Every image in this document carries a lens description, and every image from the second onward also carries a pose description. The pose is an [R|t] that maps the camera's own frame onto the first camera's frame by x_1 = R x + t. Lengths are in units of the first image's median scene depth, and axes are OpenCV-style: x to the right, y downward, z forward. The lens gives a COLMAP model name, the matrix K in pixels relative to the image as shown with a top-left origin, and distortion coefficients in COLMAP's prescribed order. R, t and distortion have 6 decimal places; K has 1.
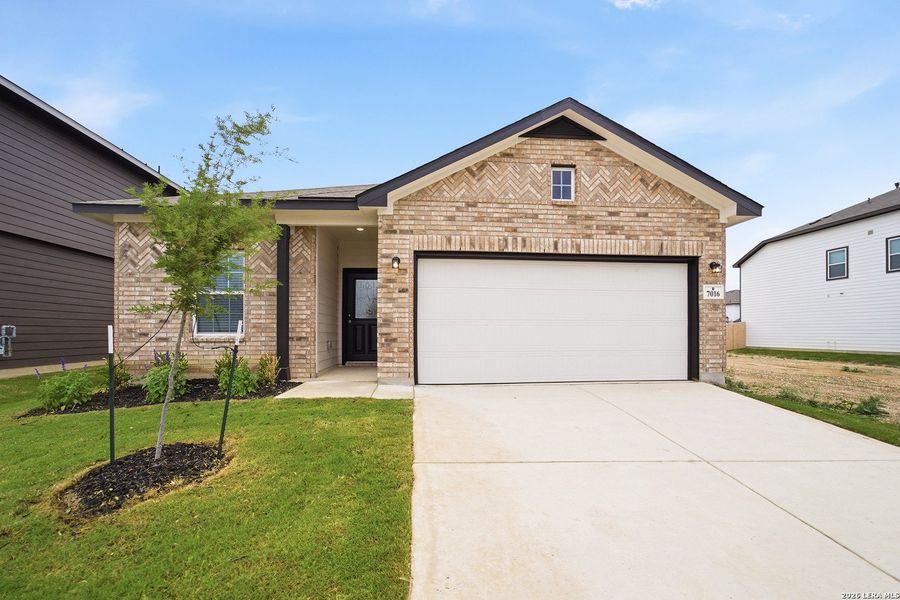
lens RADIAL K [[356.4, 0, 449.8], [0, 356.4, 332.9], [0, 0, 1]] dist [0.001373, 0.000078]
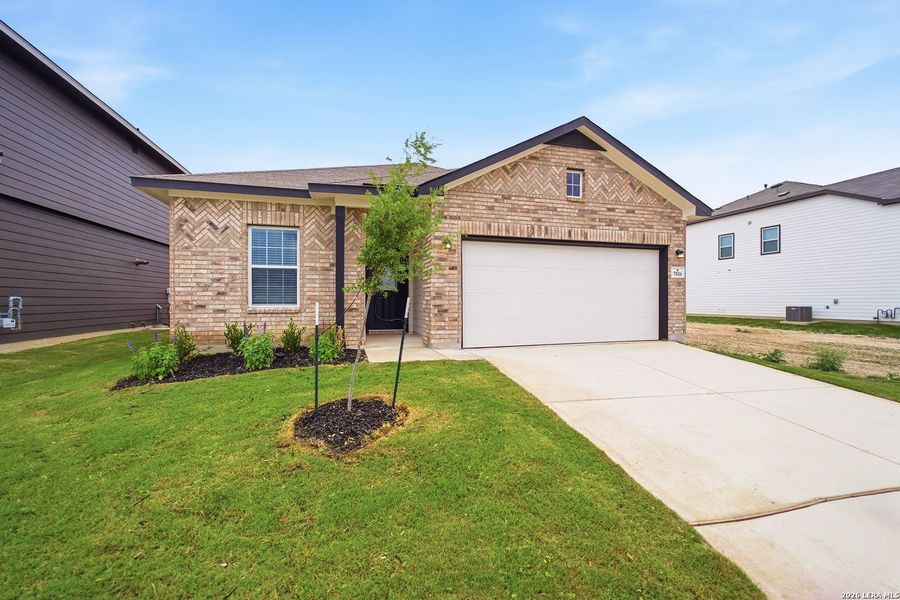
lens RADIAL K [[350.4, 0, 438.7], [0, 350.4, 301.8], [0, 0, 1]] dist [-0.002481, -0.000040]
pose [[0.985498, -0.000754, 0.169687, -0.353577], [-0.000060, 0.999989, 0.004788, -0.014118], [-0.169689, -0.004729, 0.985486, -0.120571]]
